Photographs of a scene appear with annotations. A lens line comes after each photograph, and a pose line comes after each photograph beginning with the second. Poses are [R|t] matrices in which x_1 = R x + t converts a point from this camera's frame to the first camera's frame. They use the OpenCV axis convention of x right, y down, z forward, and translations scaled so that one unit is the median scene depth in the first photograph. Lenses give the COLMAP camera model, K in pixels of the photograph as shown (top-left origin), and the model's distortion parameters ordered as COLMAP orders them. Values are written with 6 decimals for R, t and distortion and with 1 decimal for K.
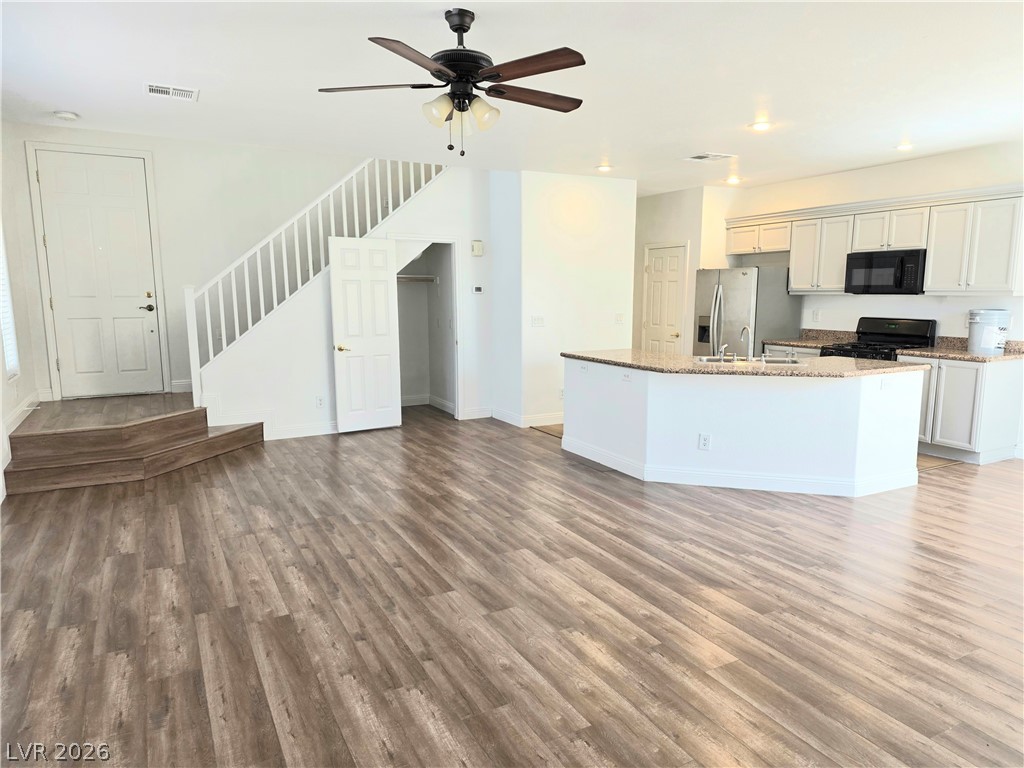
lens RADIAL K [[674.4, 0, 522.3], [0, 674.4, 391.7], [0, 0, 1]] dist [0.077565, -0.066647]
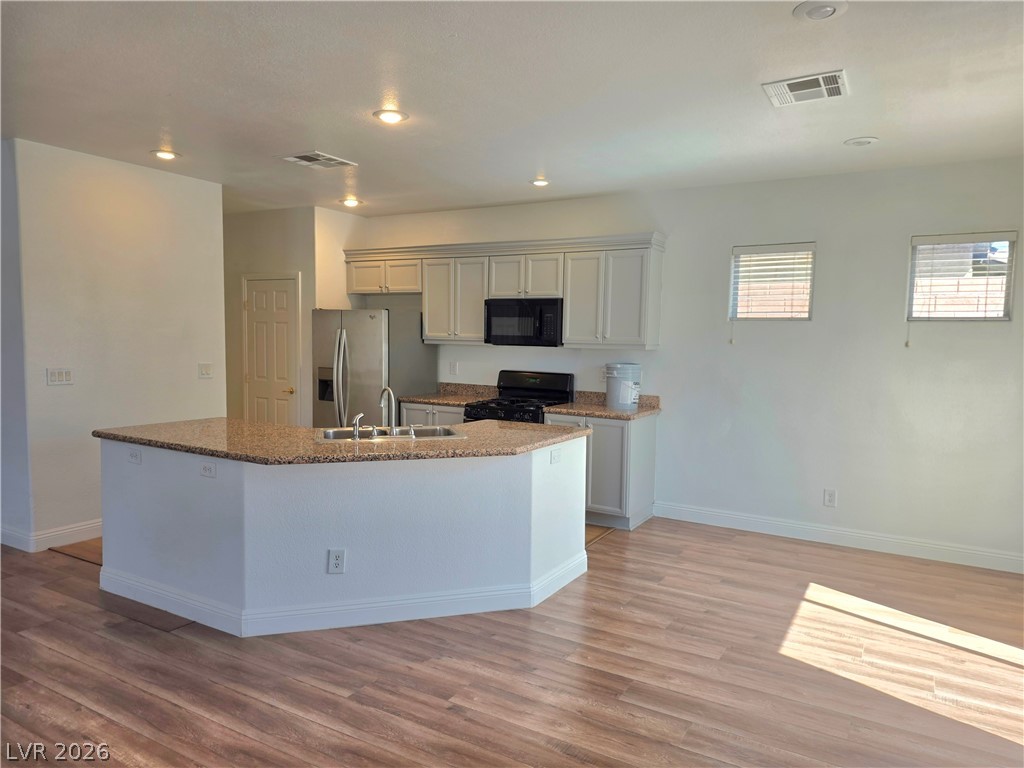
lens RADIAL K [[674.4, 0, 527.0], [0, 674.4, 395.7], [0, 0, 1]] dist [0.077565, -0.066647]
pose [[0.851208, -0.028520, 0.524053, 0.070602], [0.058410, 0.997467, -0.040591, -0.044599], [-0.521568, 0.065161, 0.850718, 0.277032]]
